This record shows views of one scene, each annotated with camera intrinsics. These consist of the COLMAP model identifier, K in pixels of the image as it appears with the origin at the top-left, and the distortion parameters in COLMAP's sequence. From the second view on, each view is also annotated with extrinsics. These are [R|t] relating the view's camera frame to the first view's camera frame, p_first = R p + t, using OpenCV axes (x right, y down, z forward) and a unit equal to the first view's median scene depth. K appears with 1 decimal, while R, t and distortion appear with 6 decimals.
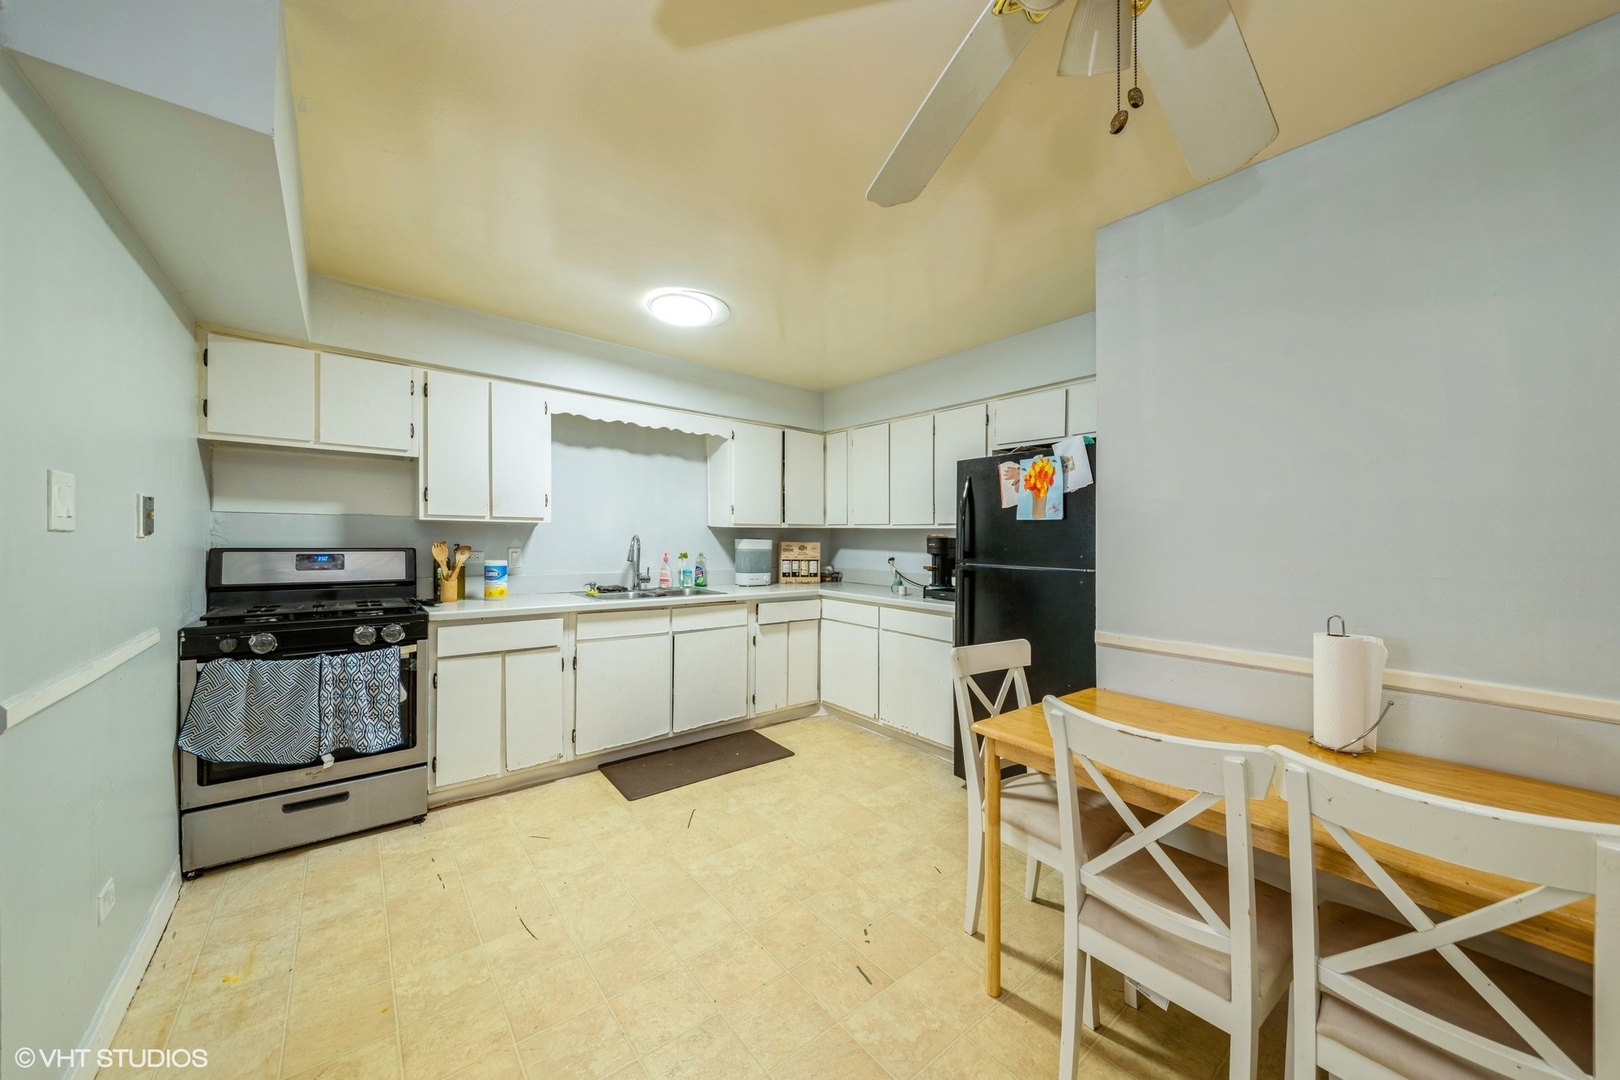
lens RADIAL K [[561.3, 0, 812.6], [0, 561.3, 543.5], [0, 0, 1]] dist [-0.010994, -0.000030]
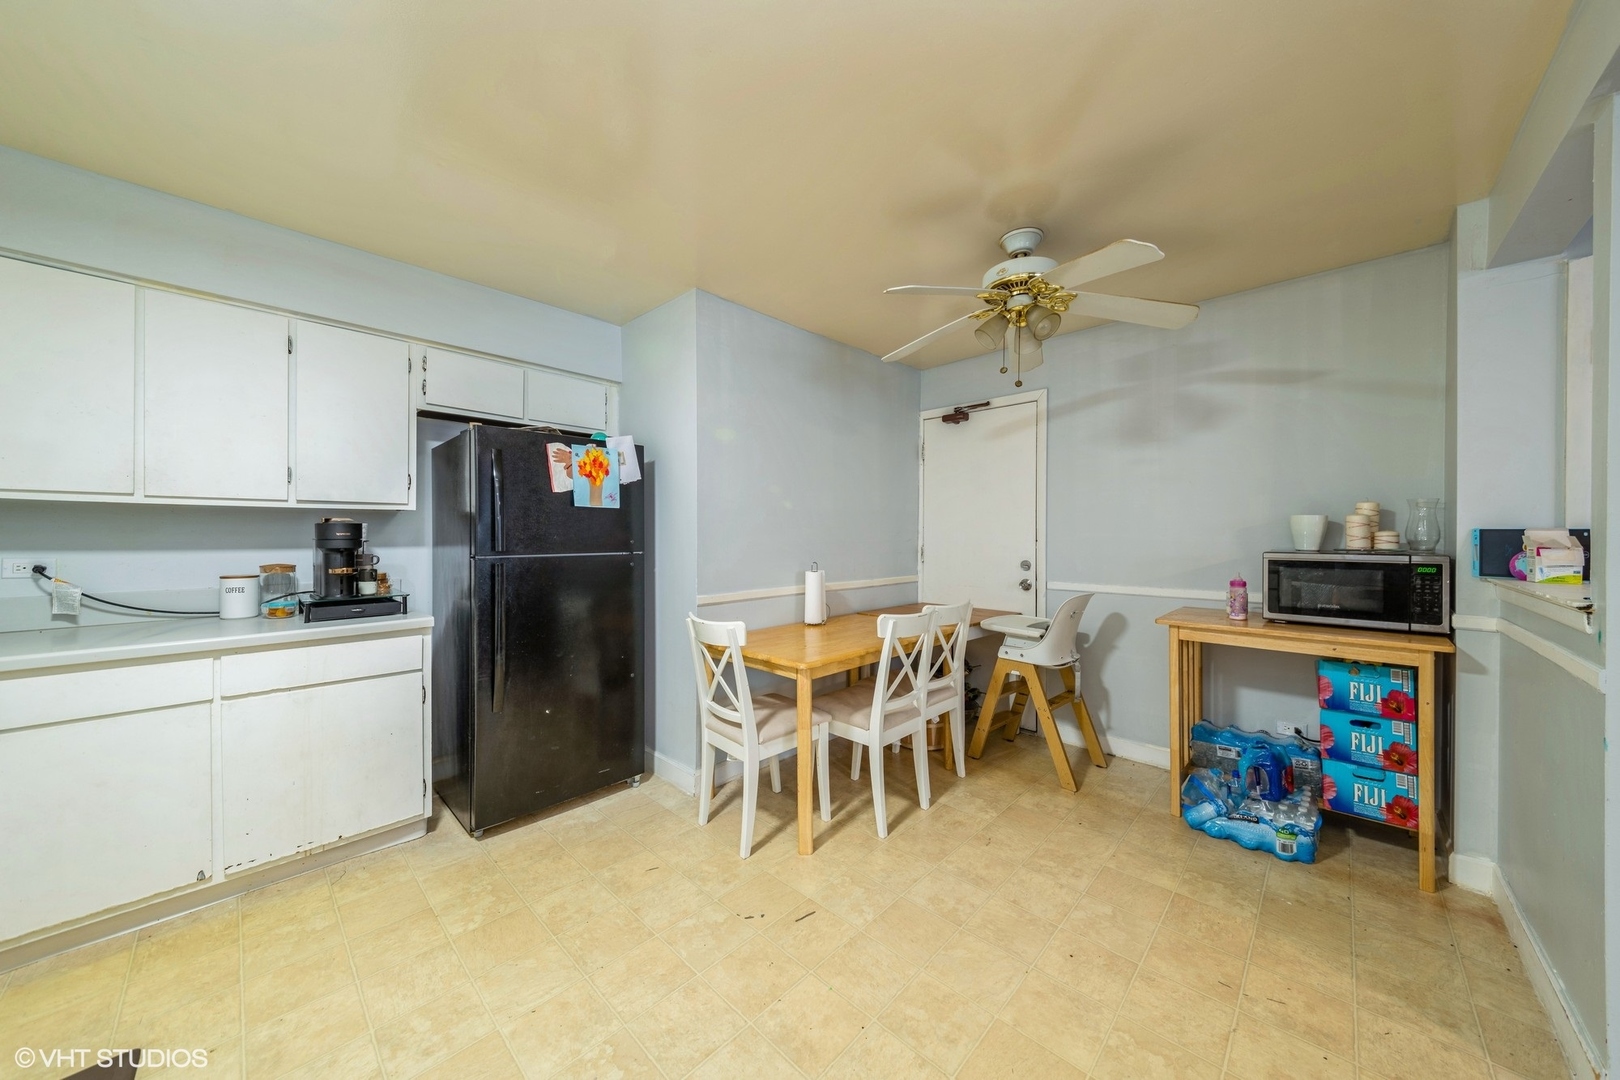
lens RADIAL K [[555.5, 0, 806.8], [0, 555.5, 536.0], [0, 0, 1]] dist [0.000480, 0.000029]
pose [[-0.116276, -0.017959, 0.993055, -0.566131], [0.004361, 0.999818, 0.018592, -0.006916], [-0.993207, 0.006493, -0.116176, 0.646540]]
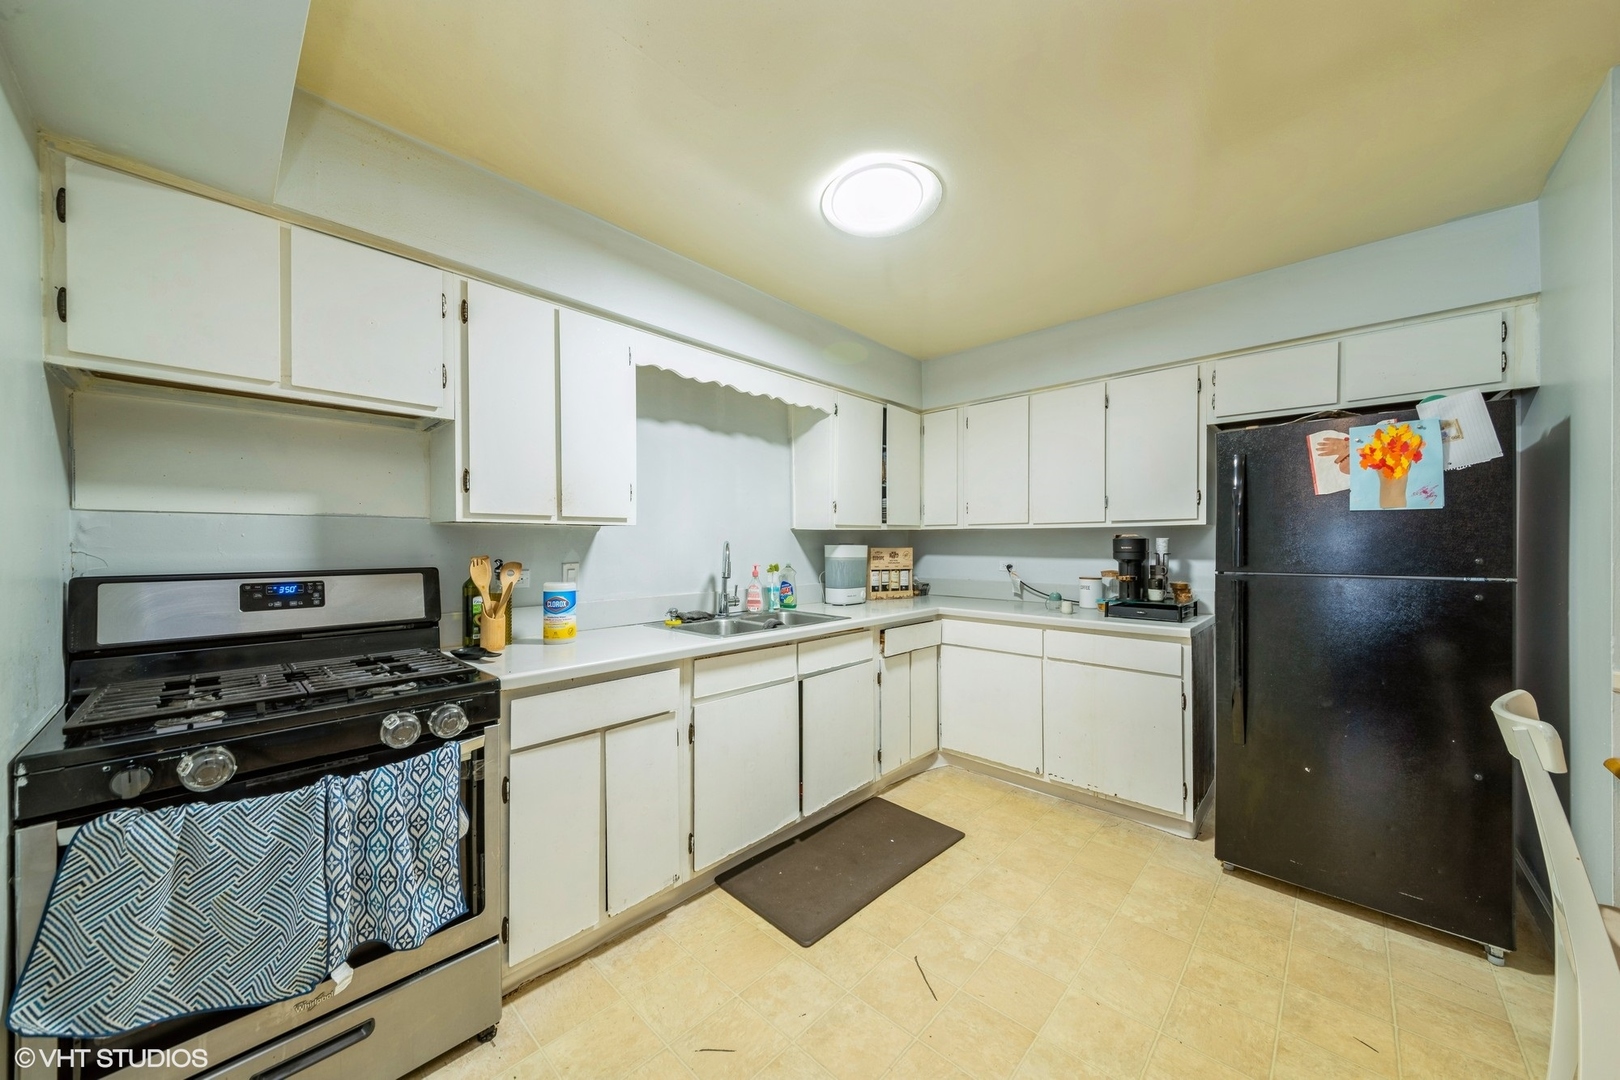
lens RADIAL K [[572.4, 0, 804.6], [0, 572.4, 546.2], [0, 0, 1]] dist [-0.000166, -0.000039]
pose [[0.994244, -0.016991, 0.105787, -0.367520], [0.017511, 0.999839, -0.003990, -0.005695], [-0.105702, 0.005819, 0.994381, 0.312048]]
